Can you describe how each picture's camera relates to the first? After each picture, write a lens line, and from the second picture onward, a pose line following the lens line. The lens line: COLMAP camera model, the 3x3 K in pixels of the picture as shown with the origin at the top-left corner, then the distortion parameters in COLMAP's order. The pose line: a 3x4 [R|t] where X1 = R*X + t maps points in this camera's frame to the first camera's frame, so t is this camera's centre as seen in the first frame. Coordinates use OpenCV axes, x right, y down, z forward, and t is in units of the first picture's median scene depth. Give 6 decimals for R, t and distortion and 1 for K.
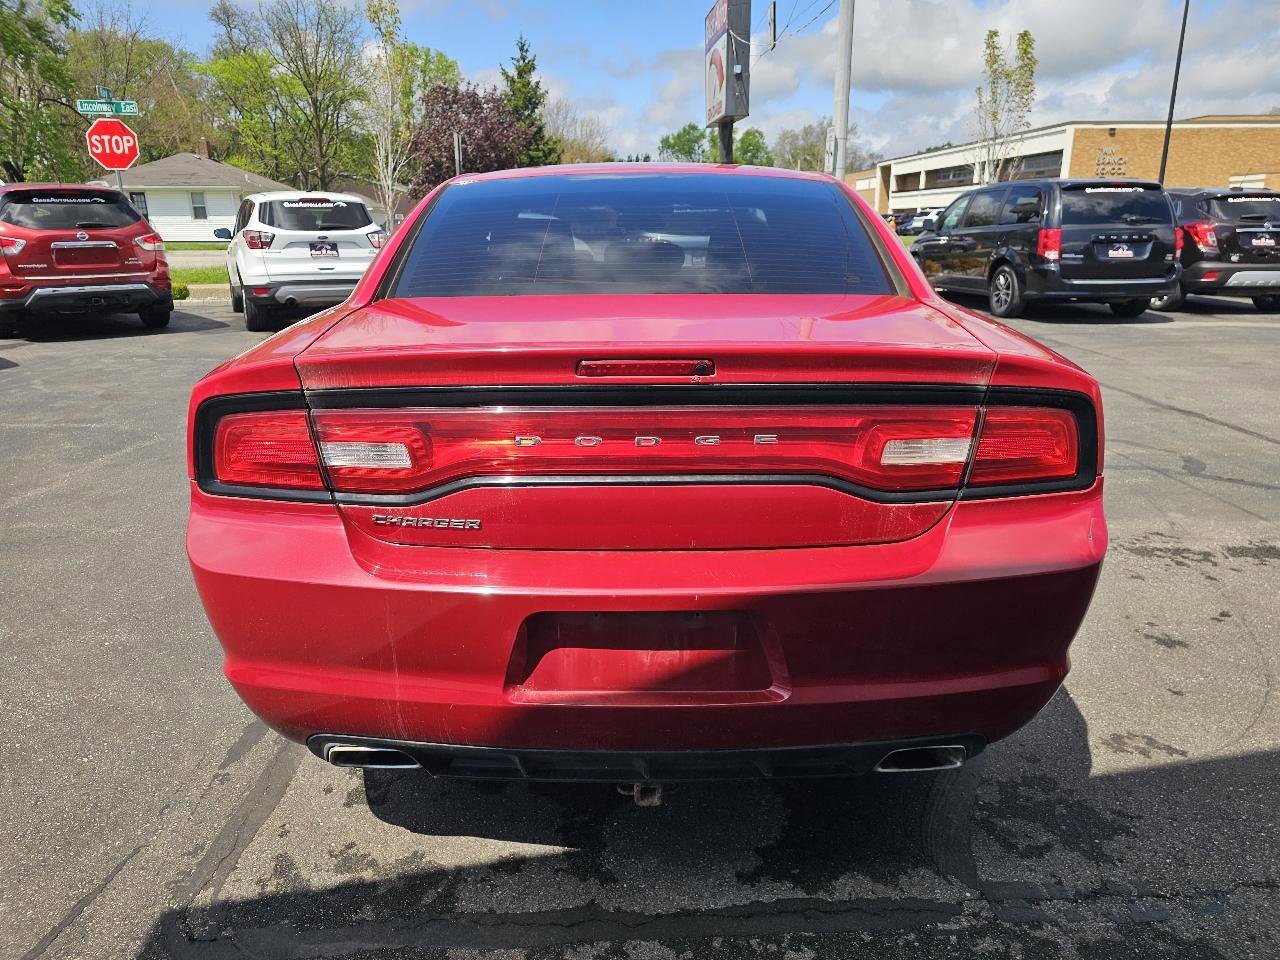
lens RADIAL K [[857.3, 0, 642.2], [0, 857.3, 494.3], [0, 0, 1]] dist [0.033613, -0.023734]
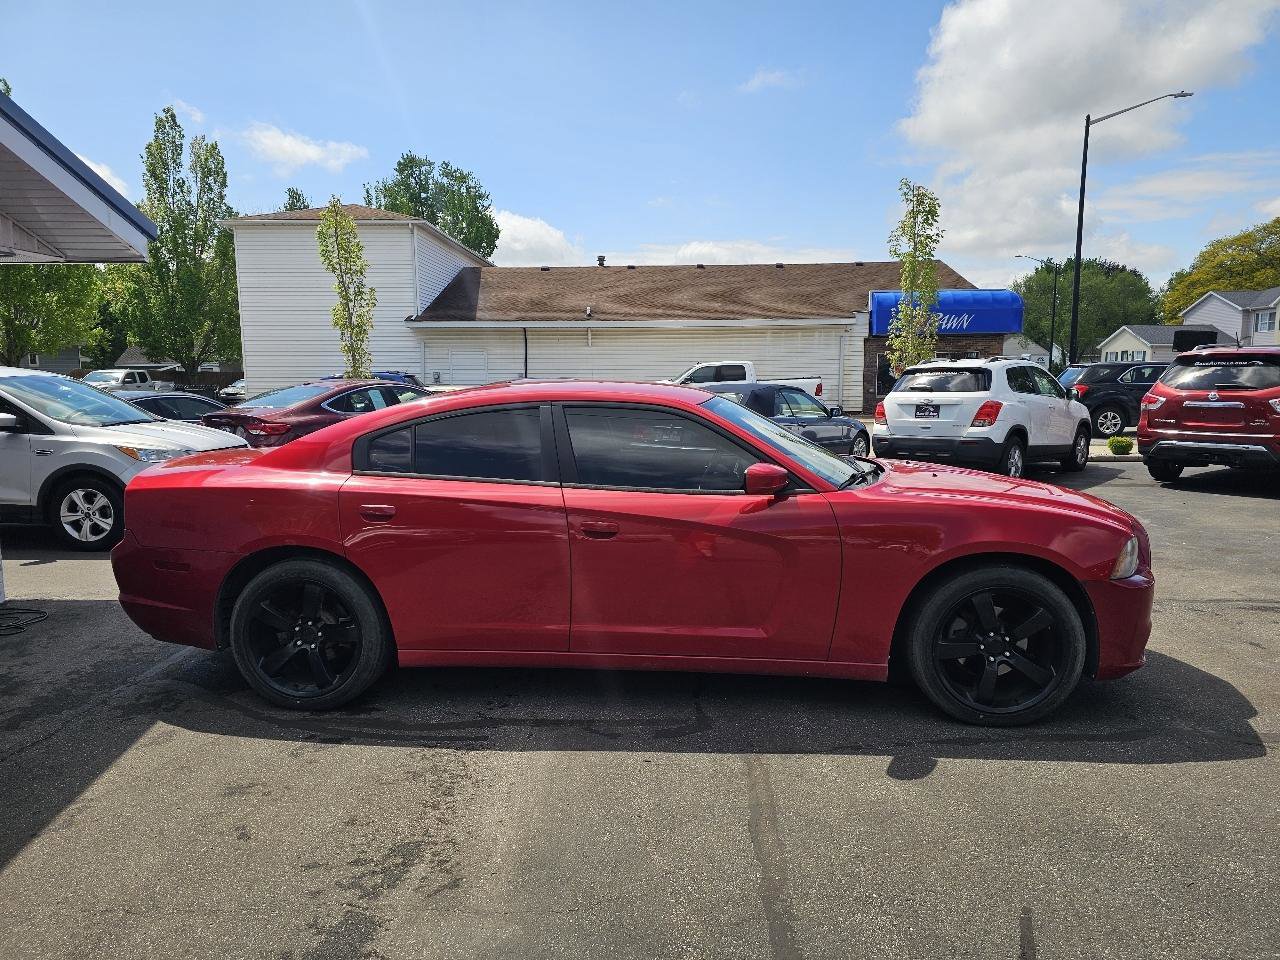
lens RADIAL K [[857.3, 0, 642.2], [0, 857.3, 494.3], [0, 0, 1]] dist [0.033613, -0.023734]
pose [[-0.084406, 0.152391, -0.984709, 1.048280], [-0.293735, 0.940517, 0.170729, -0.360752], [0.952153, 0.303654, -0.034623, 0.912488]]
